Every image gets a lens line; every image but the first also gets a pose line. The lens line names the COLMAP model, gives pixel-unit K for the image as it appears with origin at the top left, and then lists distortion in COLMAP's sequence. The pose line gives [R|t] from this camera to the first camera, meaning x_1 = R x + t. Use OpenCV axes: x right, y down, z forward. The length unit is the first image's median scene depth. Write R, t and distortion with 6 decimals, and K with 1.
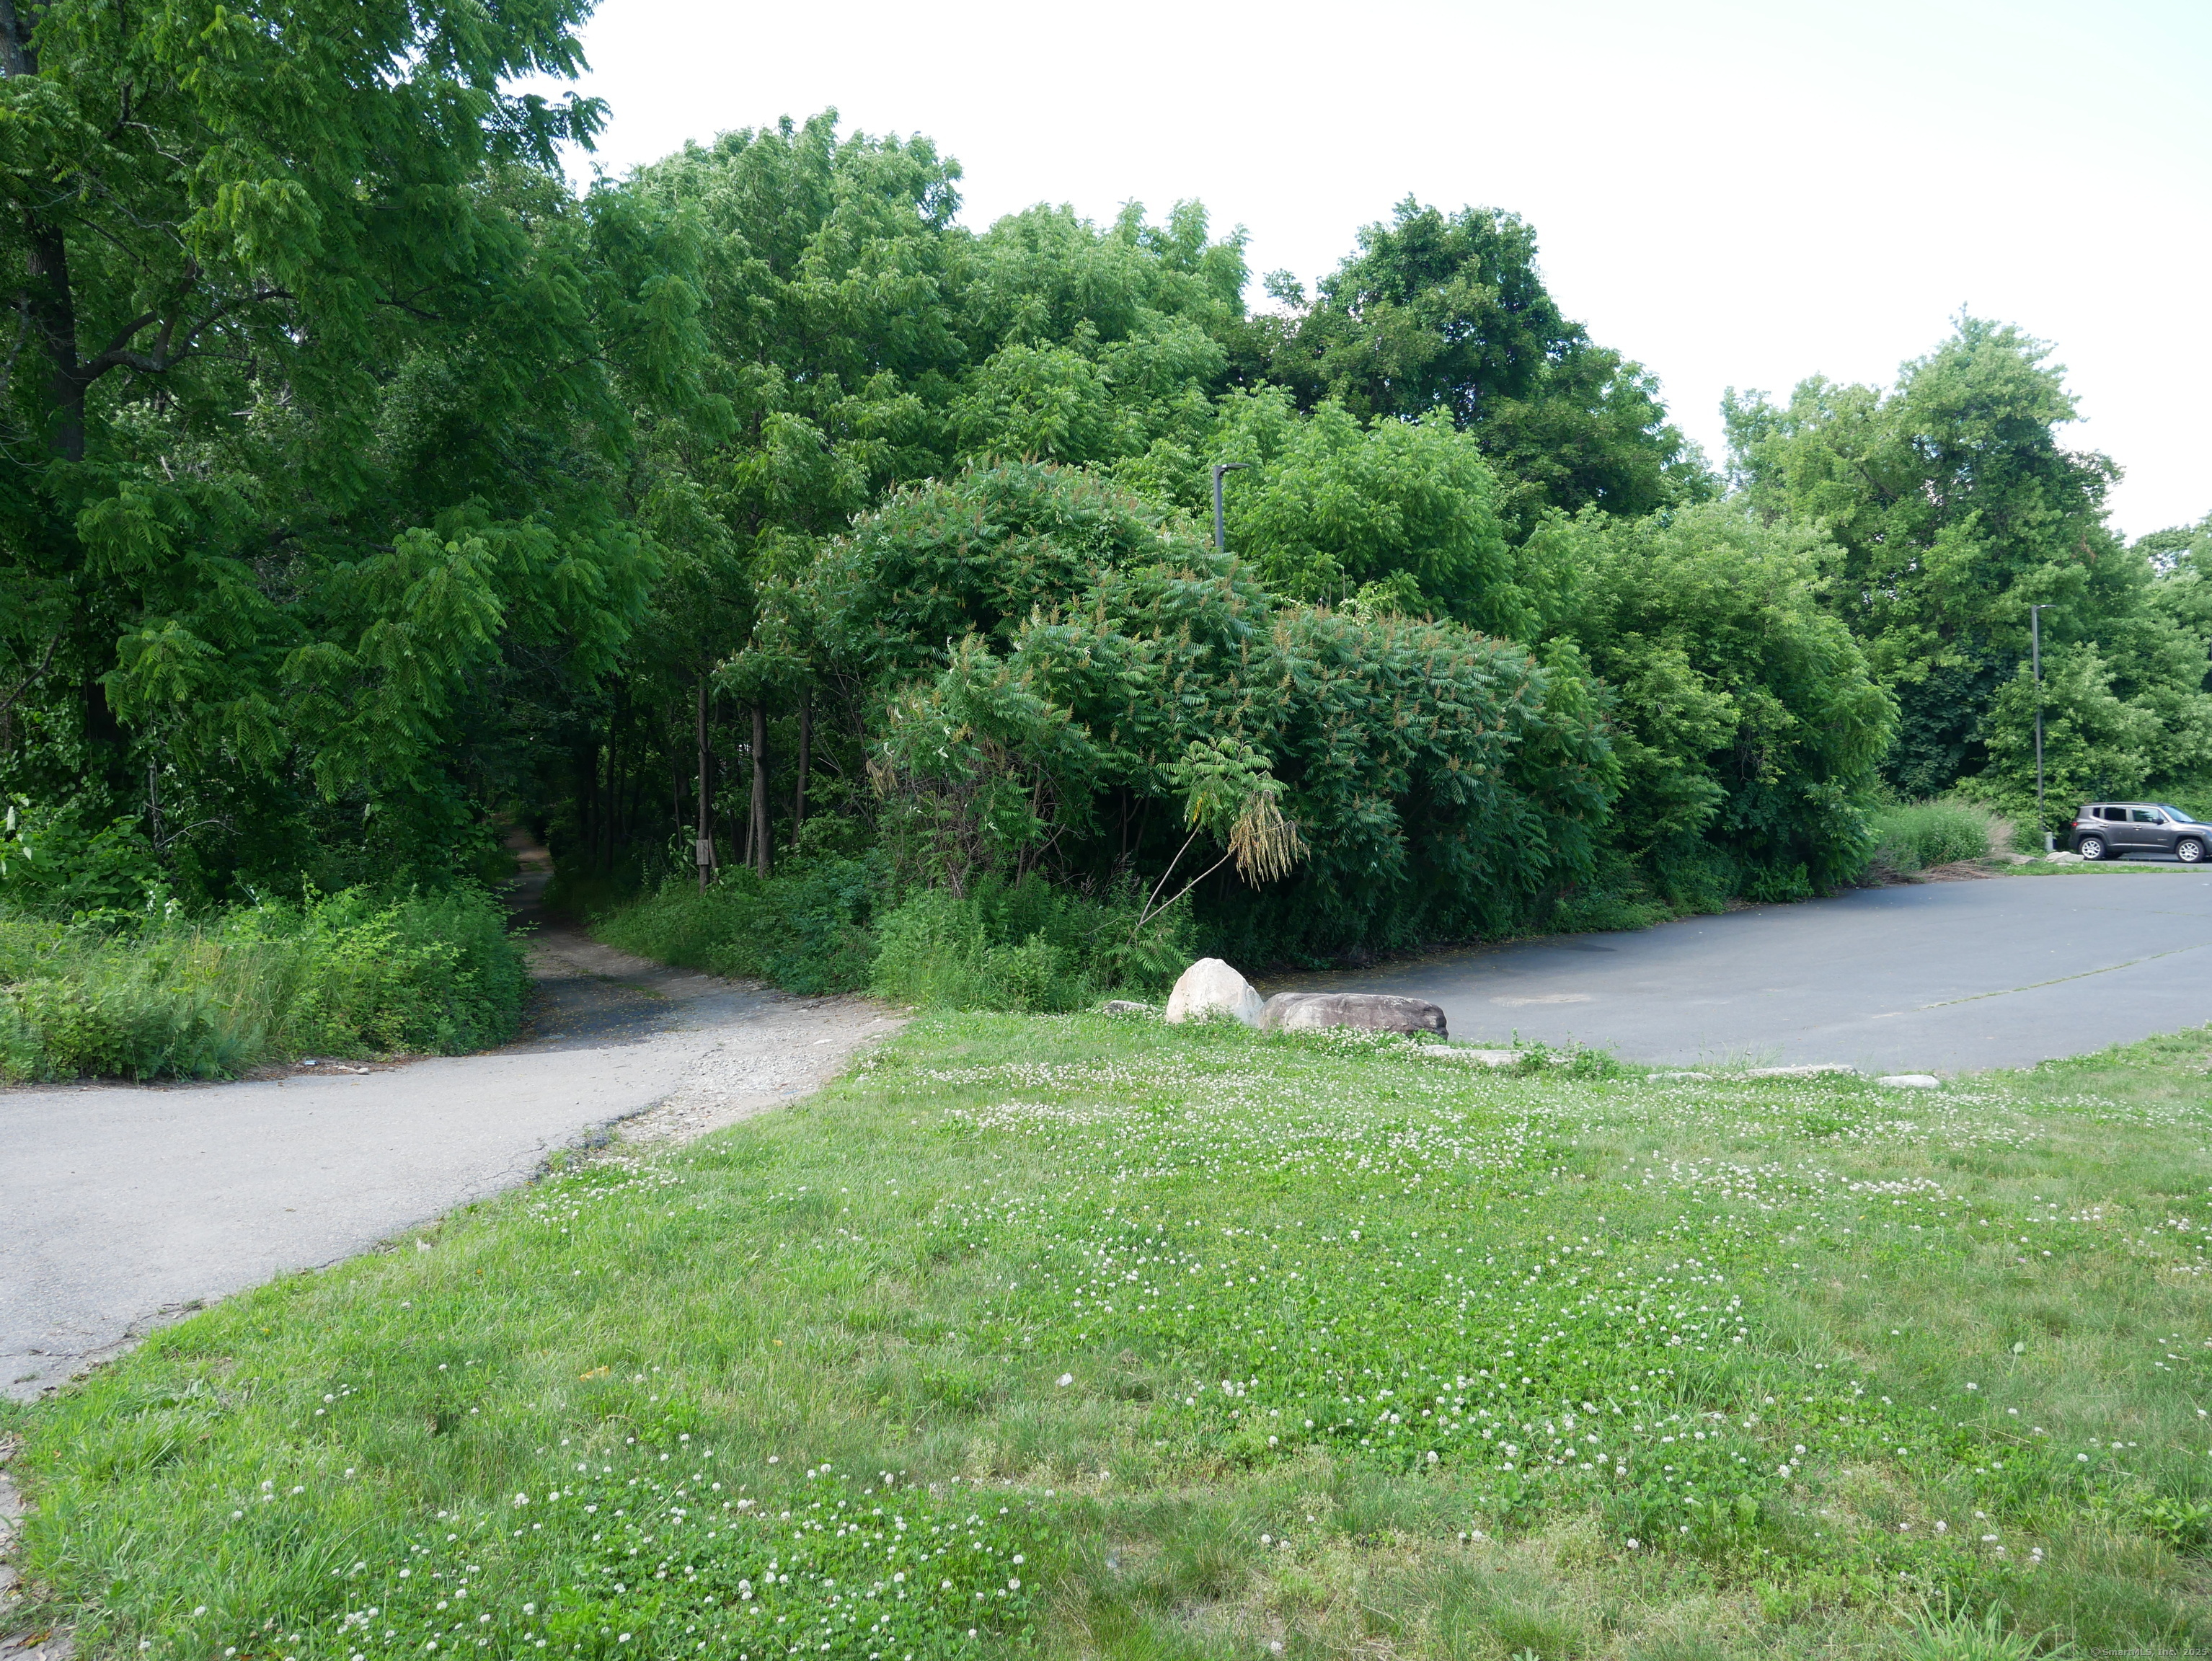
lens RADIAL K [[1538.3, 0, 1106.0], [0, 1538.3, 830.5], [0, 0, 1]] dist [0.000991, -0.003370]
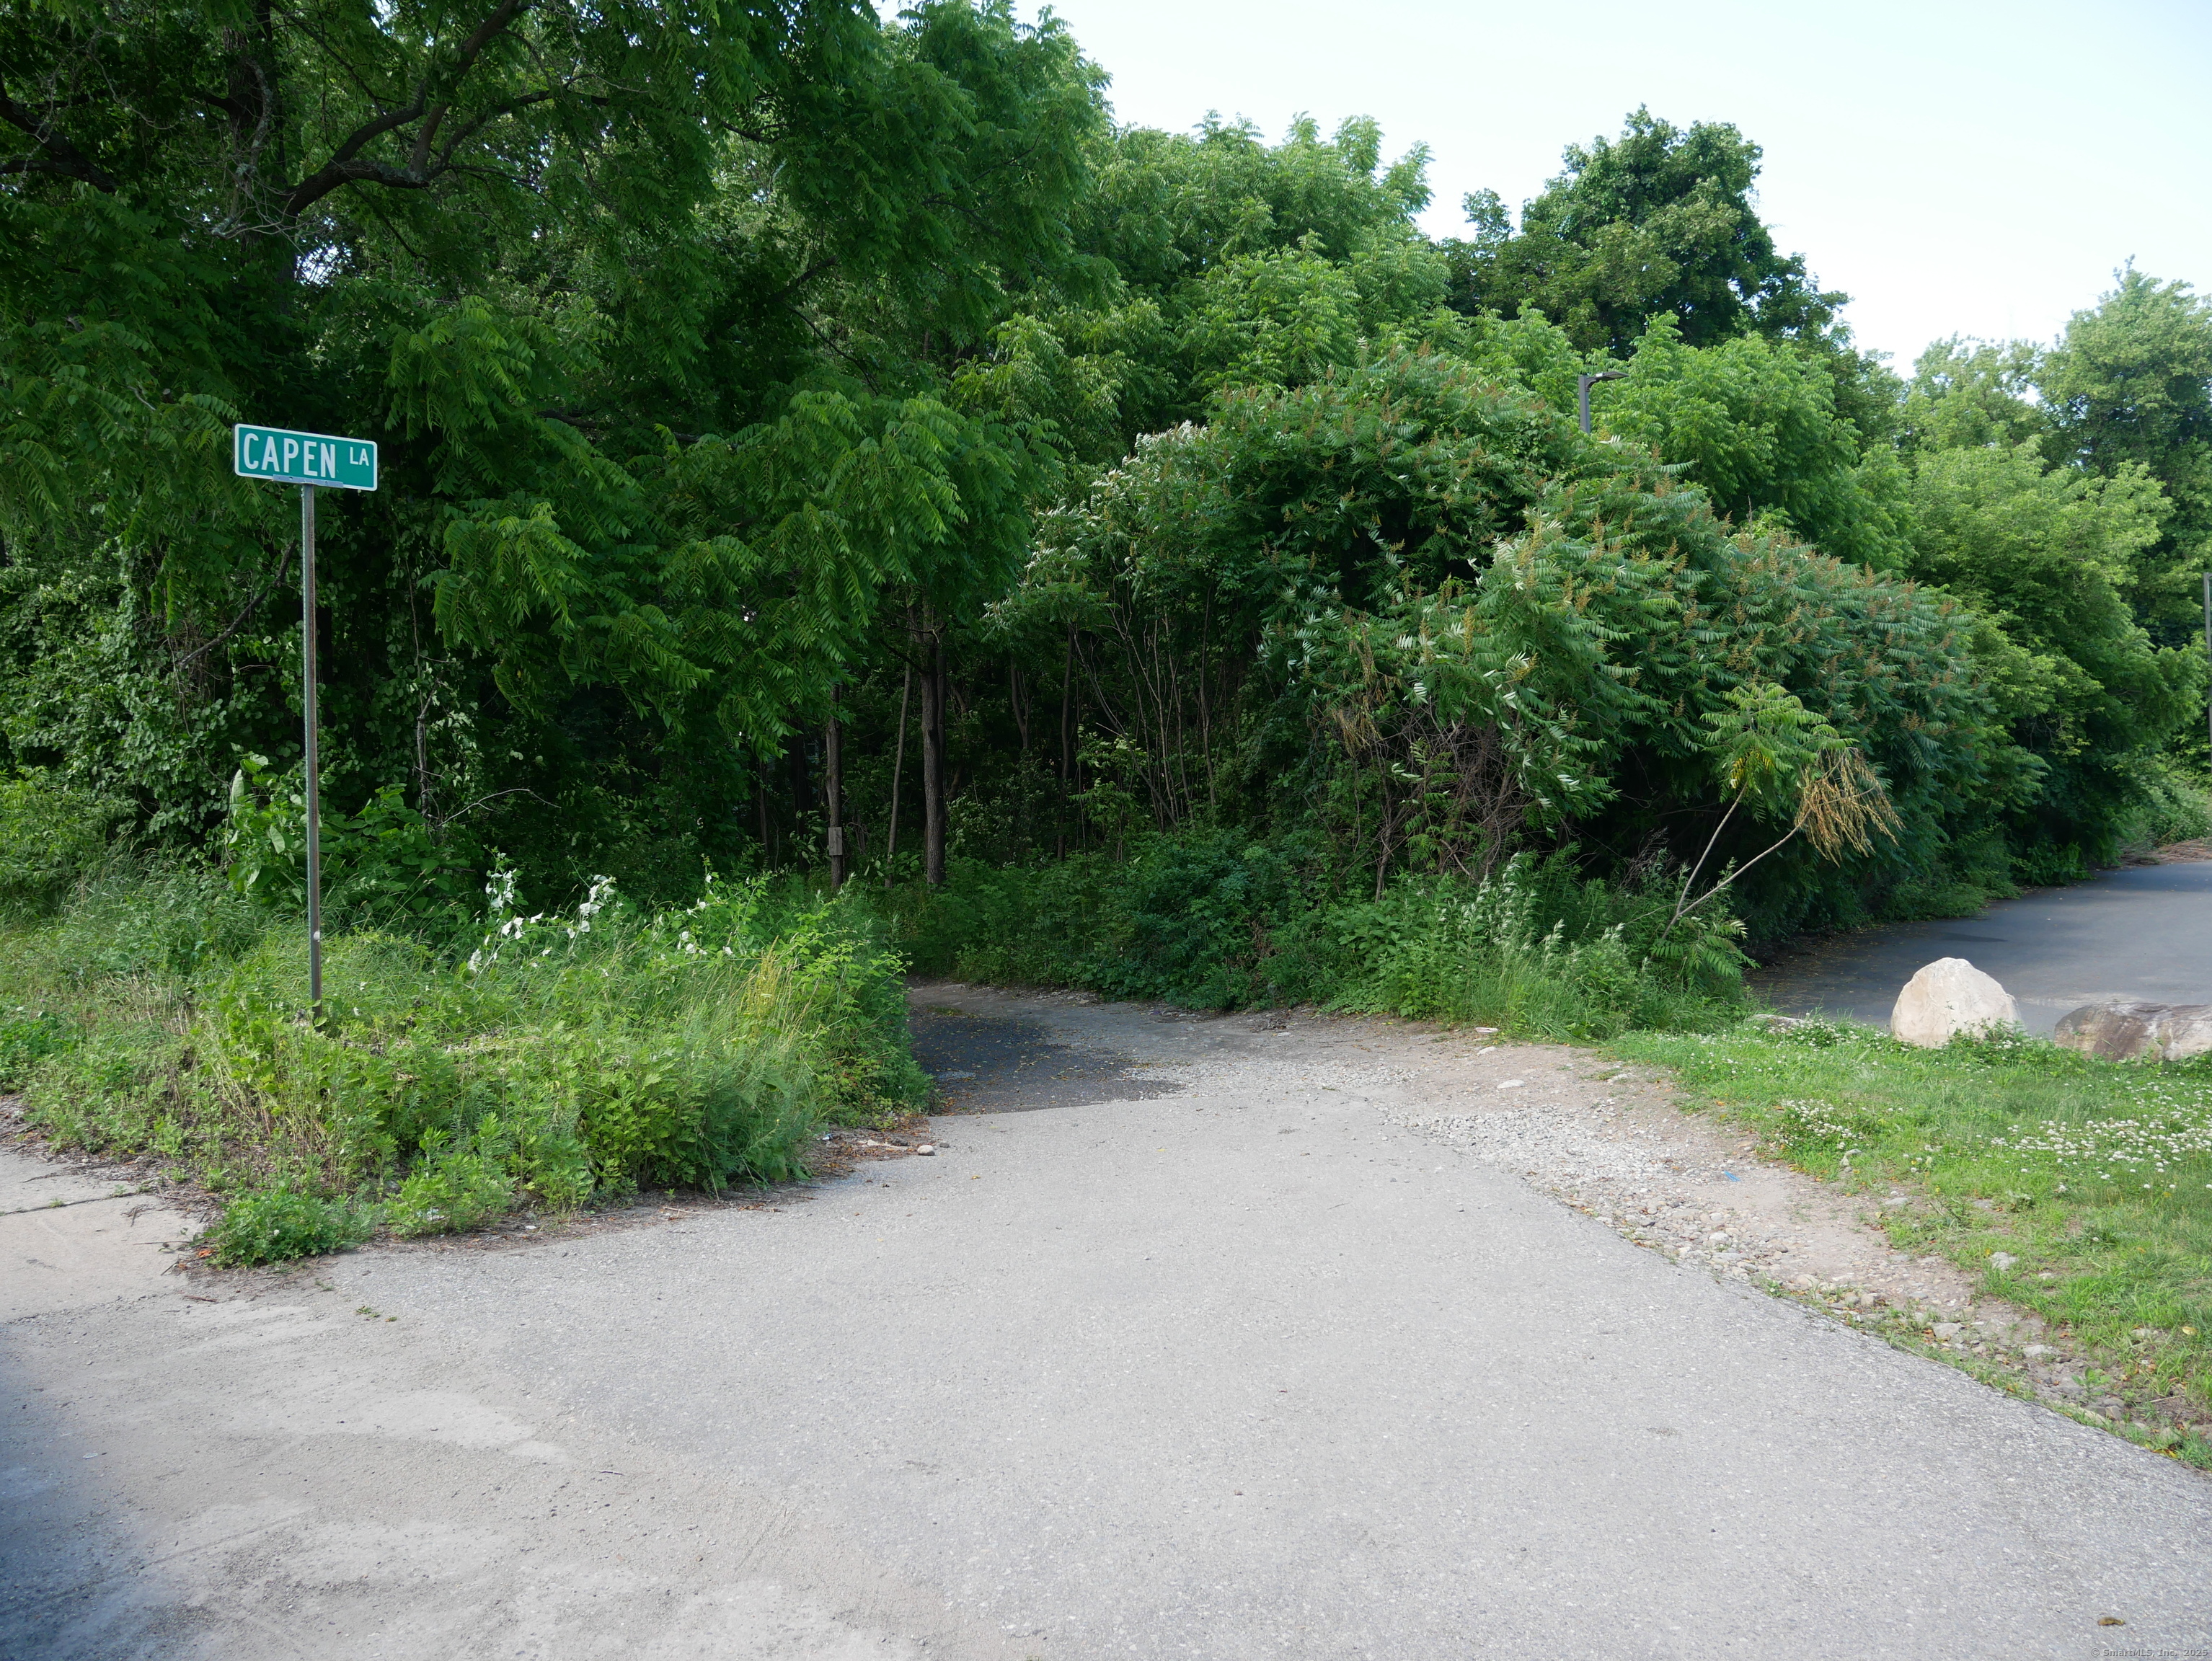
lens RADIAL K [[1520.3, 0, 1108.1], [0, 1520.3, 862.5], [0, 0, 1]] dist [-0.040240, 0.048826]
pose [[0.998010, -0.007838, 0.062561, -0.187764], [0.006338, 0.999688, 0.024144, 0.007497], [-0.062731, -0.023699, 0.997749, 0.139189]]
